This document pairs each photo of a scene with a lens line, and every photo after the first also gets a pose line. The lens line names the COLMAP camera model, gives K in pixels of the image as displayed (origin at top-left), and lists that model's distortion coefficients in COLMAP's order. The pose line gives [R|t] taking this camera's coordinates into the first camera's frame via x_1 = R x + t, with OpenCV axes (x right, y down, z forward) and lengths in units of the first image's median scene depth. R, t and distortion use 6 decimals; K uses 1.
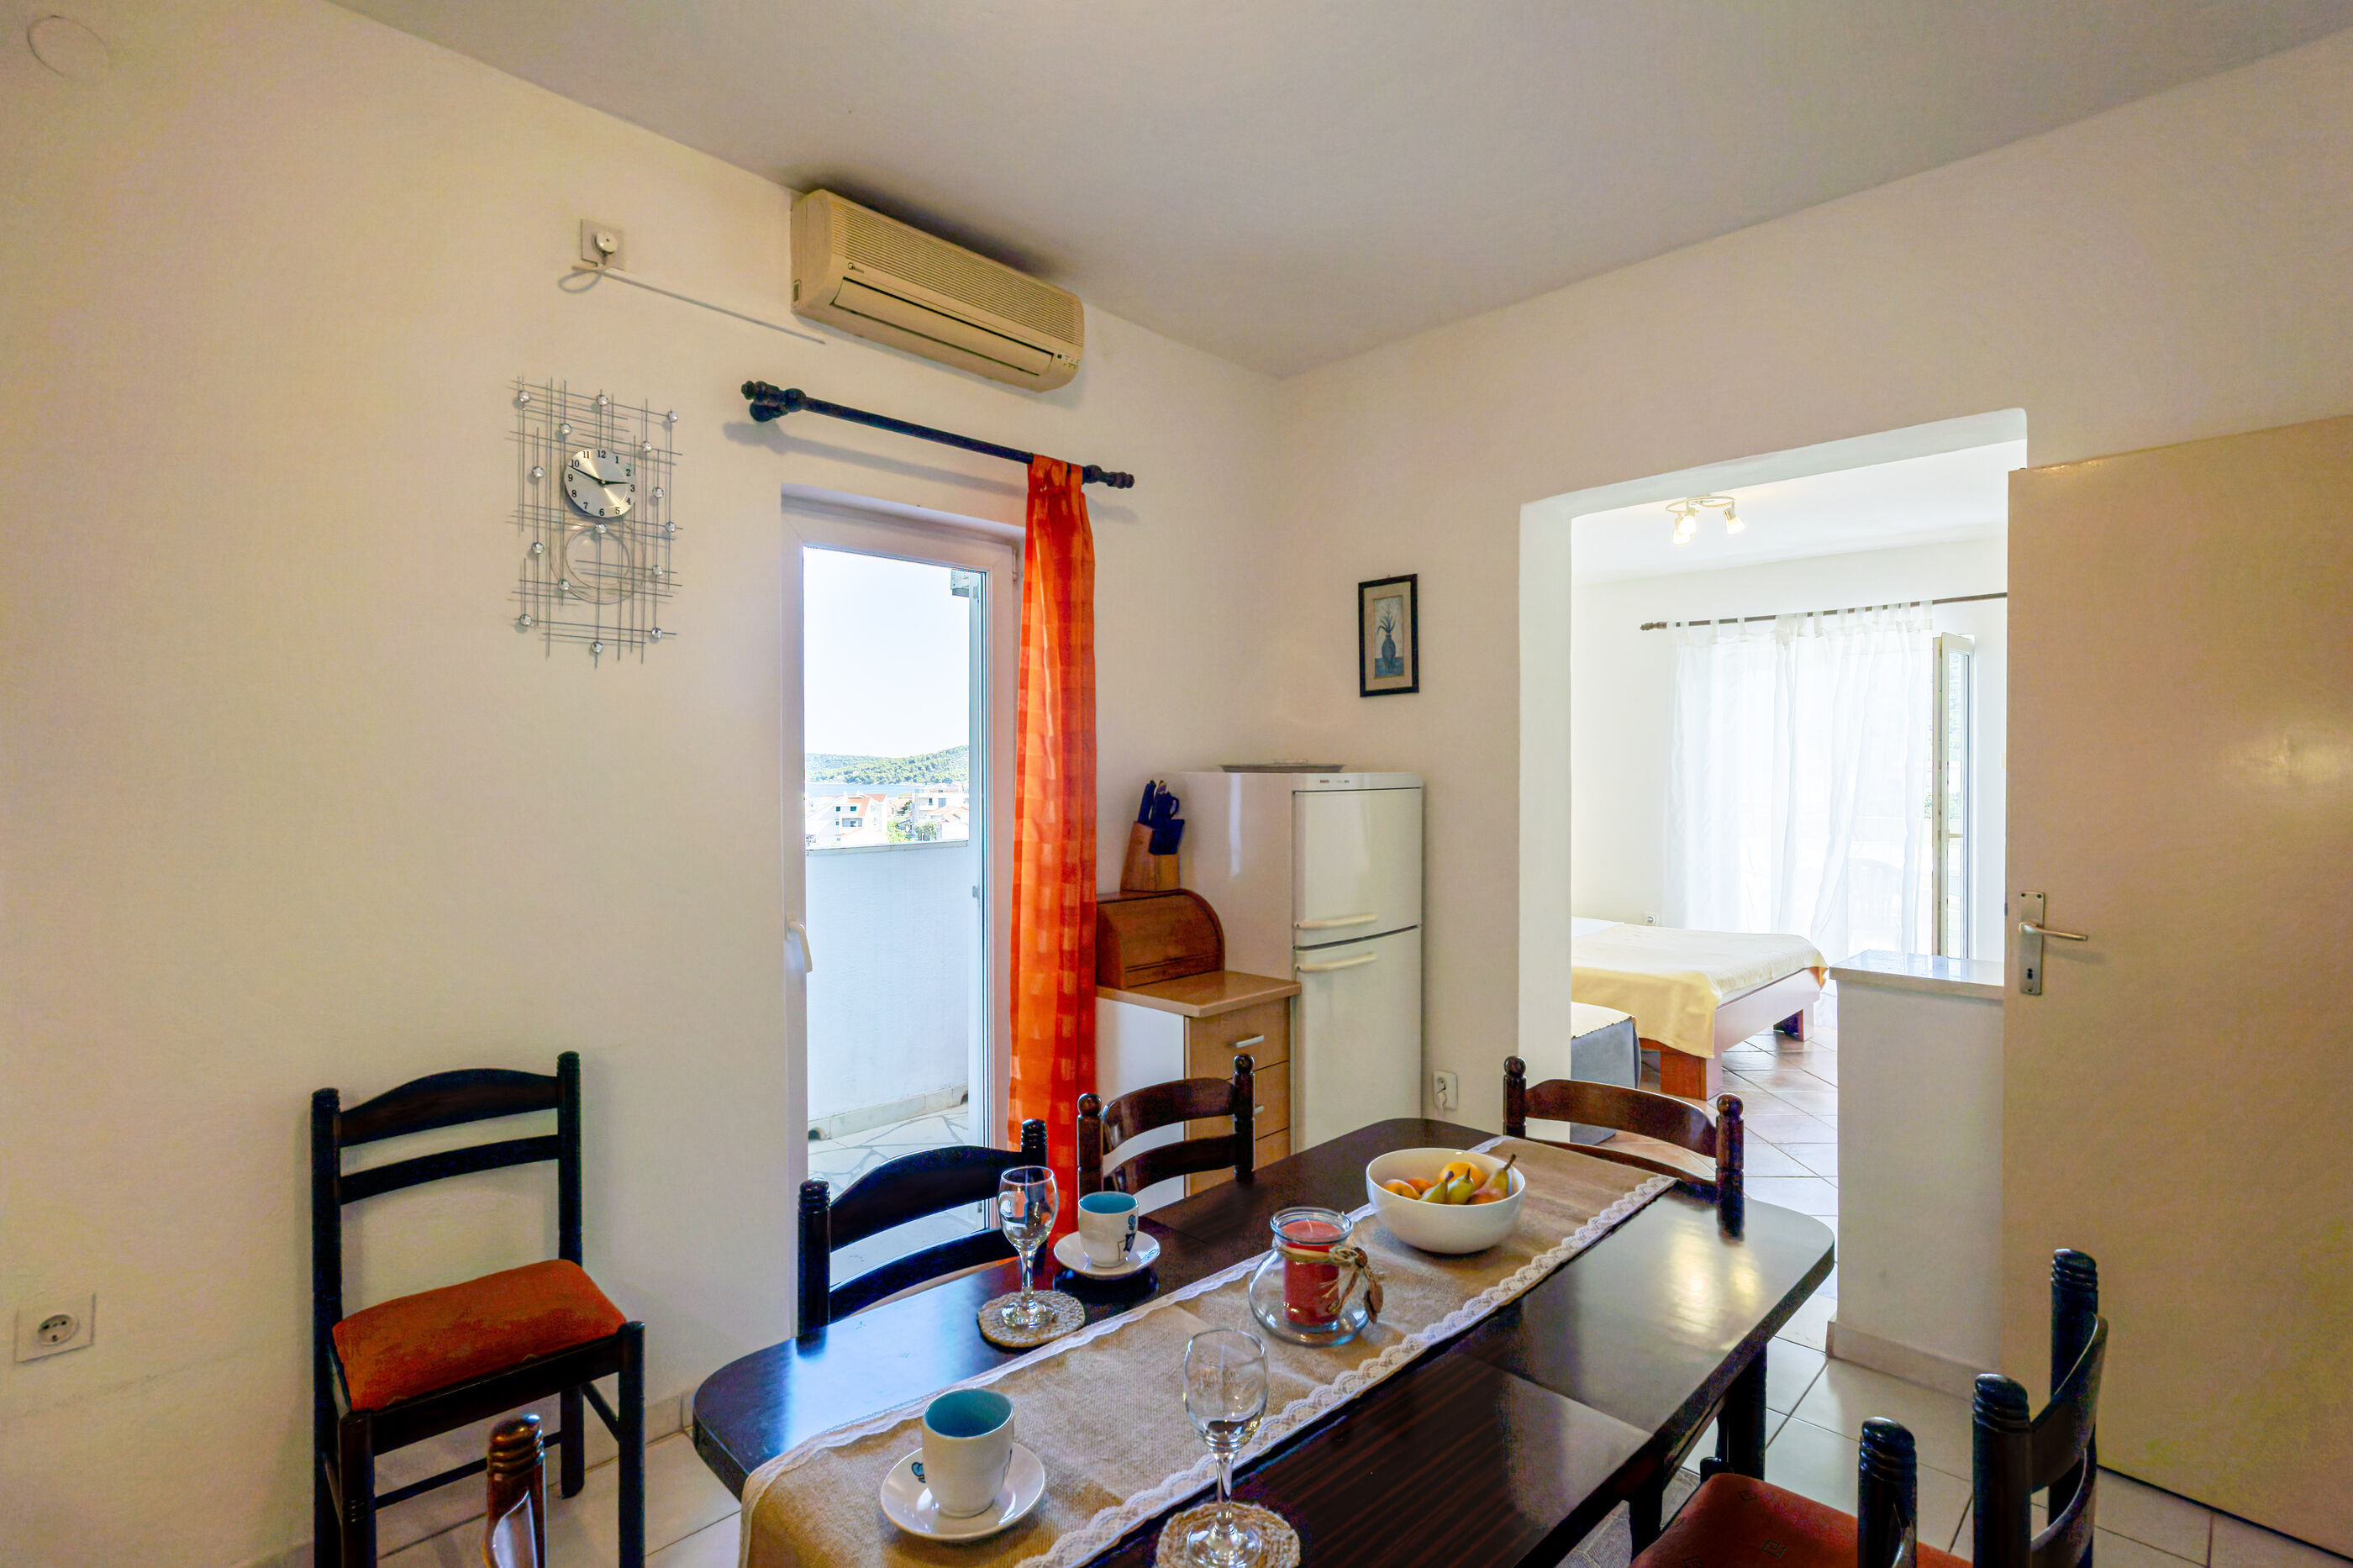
lens RADIAL K [[1118.2, 0, 1176.5], [0, 1118.2, 784.0], [0, 0, 1]] dist [0.000038, -0.000082]
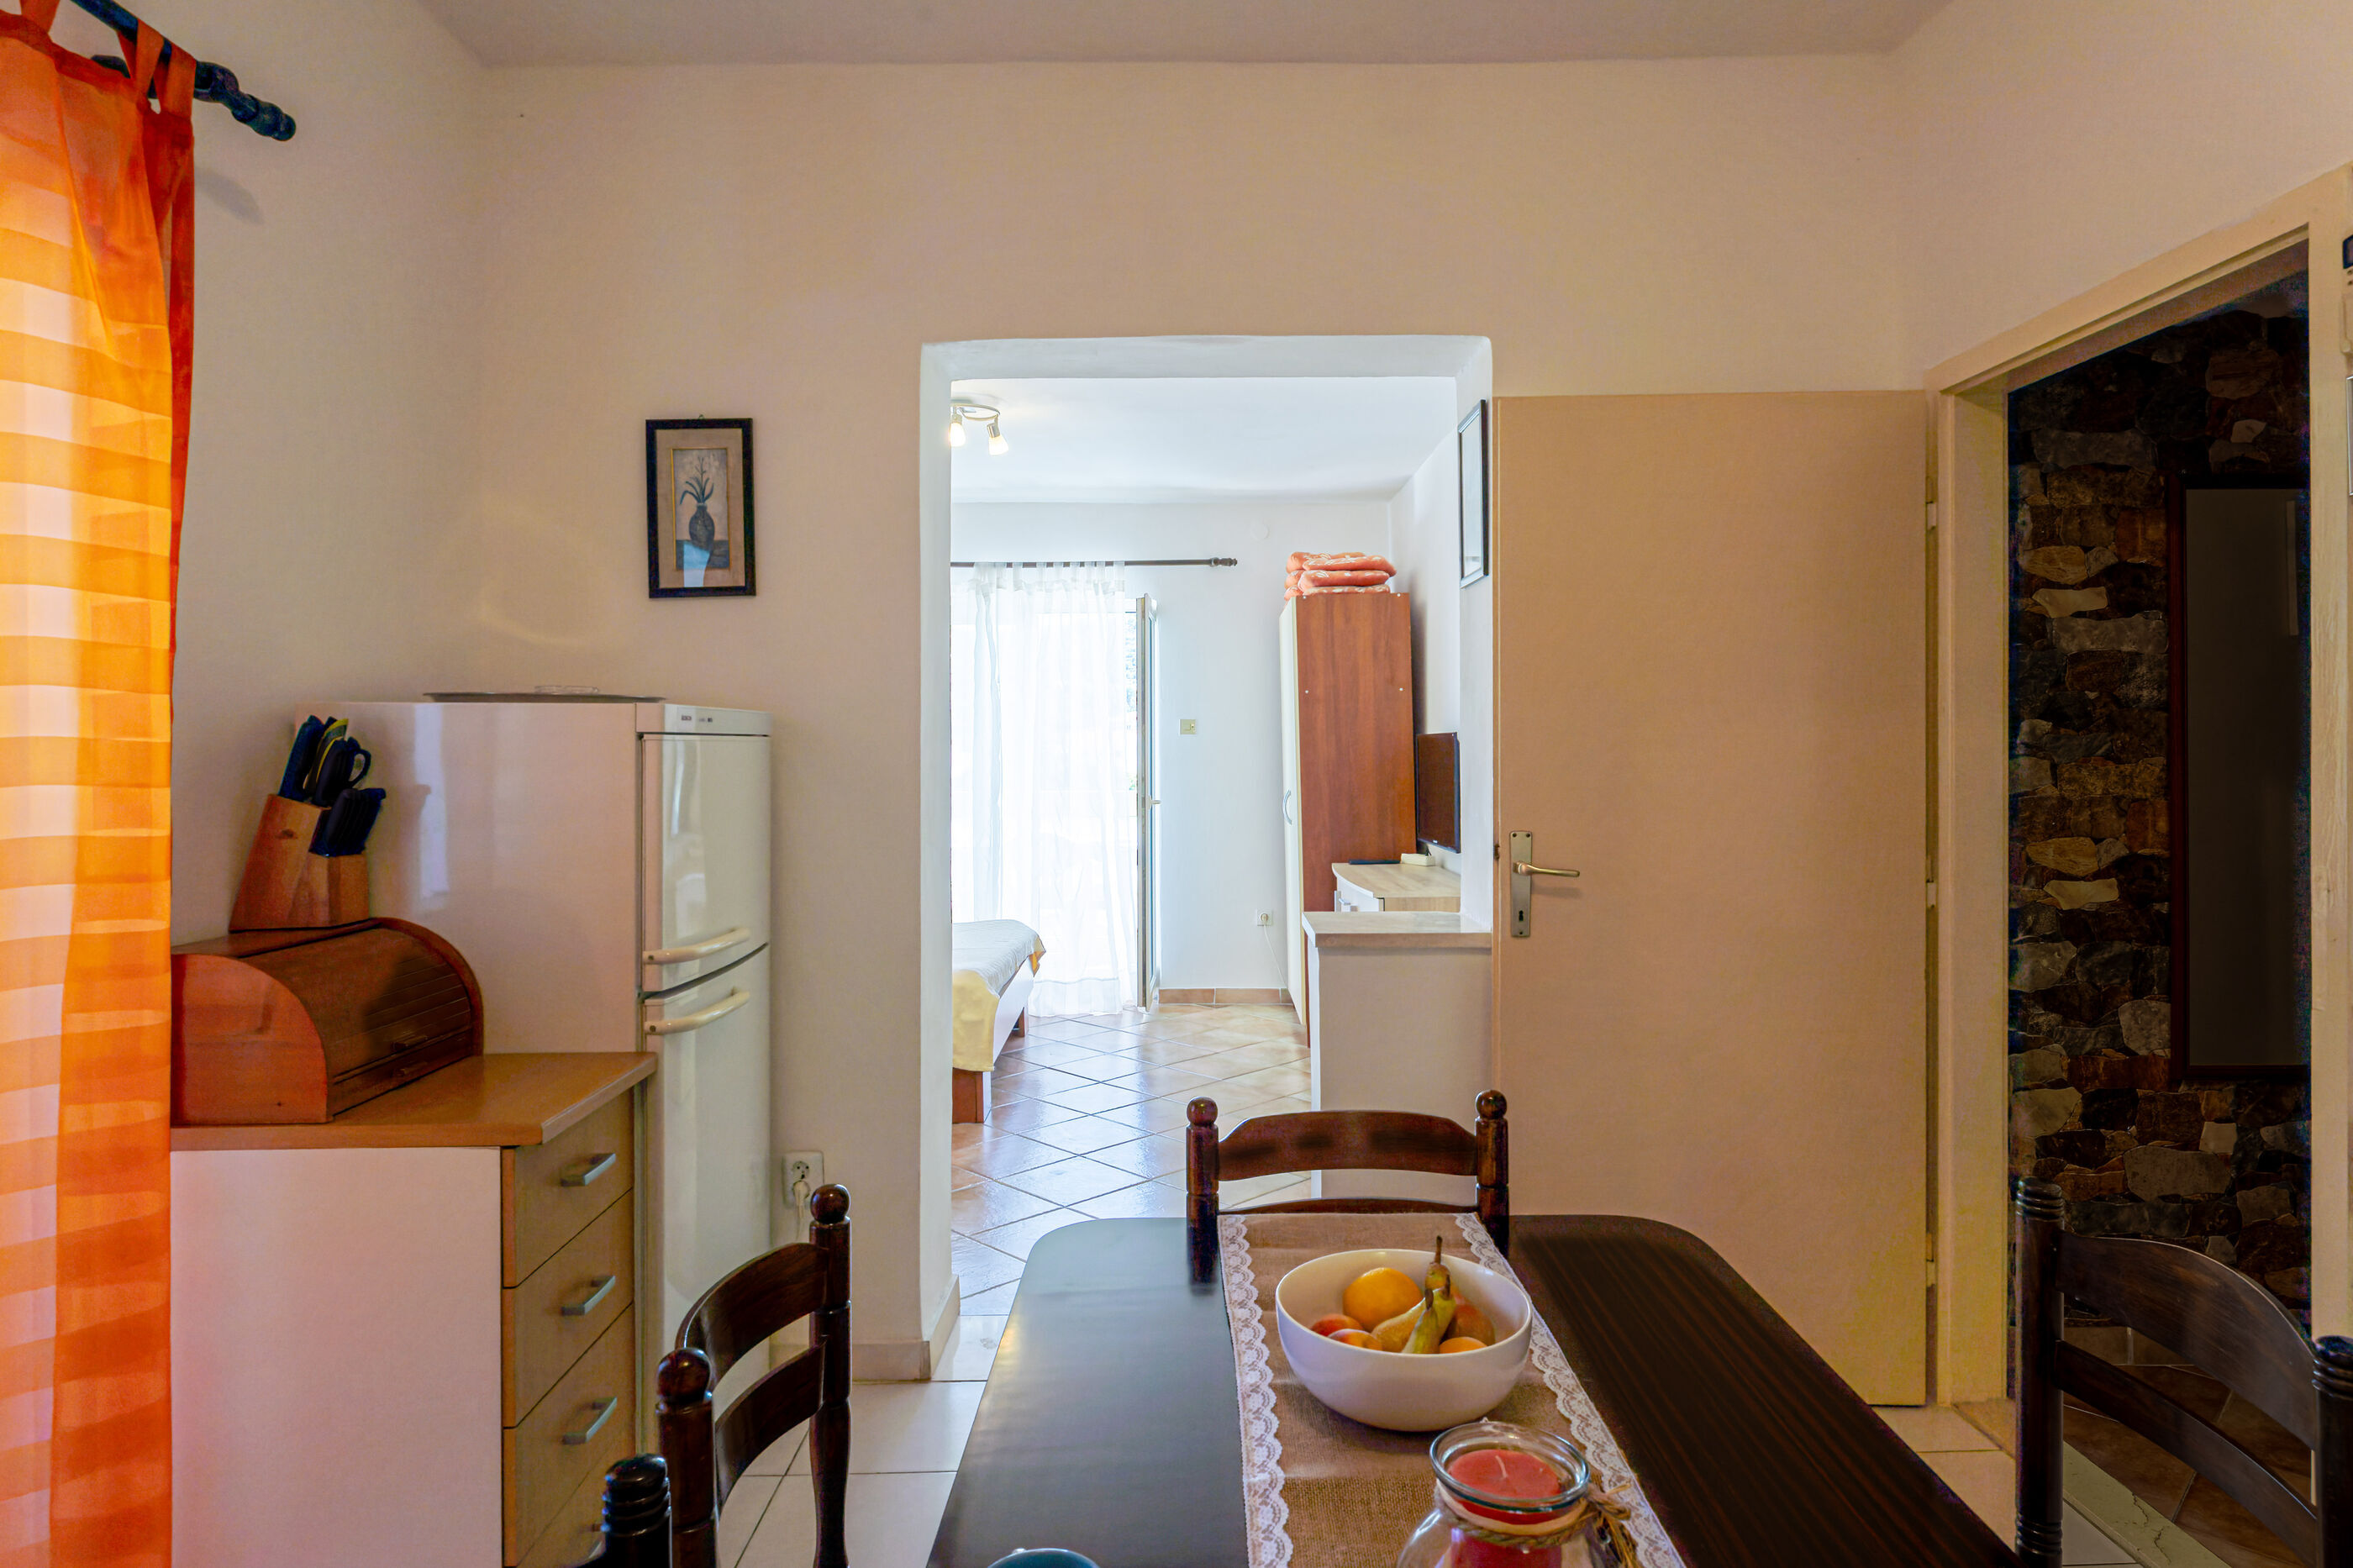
lens RADIAL K [[1318.9, 0, 1179.5], [0, 1318.9, 757.4], [0, 0, 1]] dist [-0.000875, -0.000405]
pose [[0.699930, -0.001947, 0.714208, -0.180100], [0.010917, 0.999909, -0.007973, 0.025834], [-0.714128, 0.013377, 0.699888, 0.277759]]
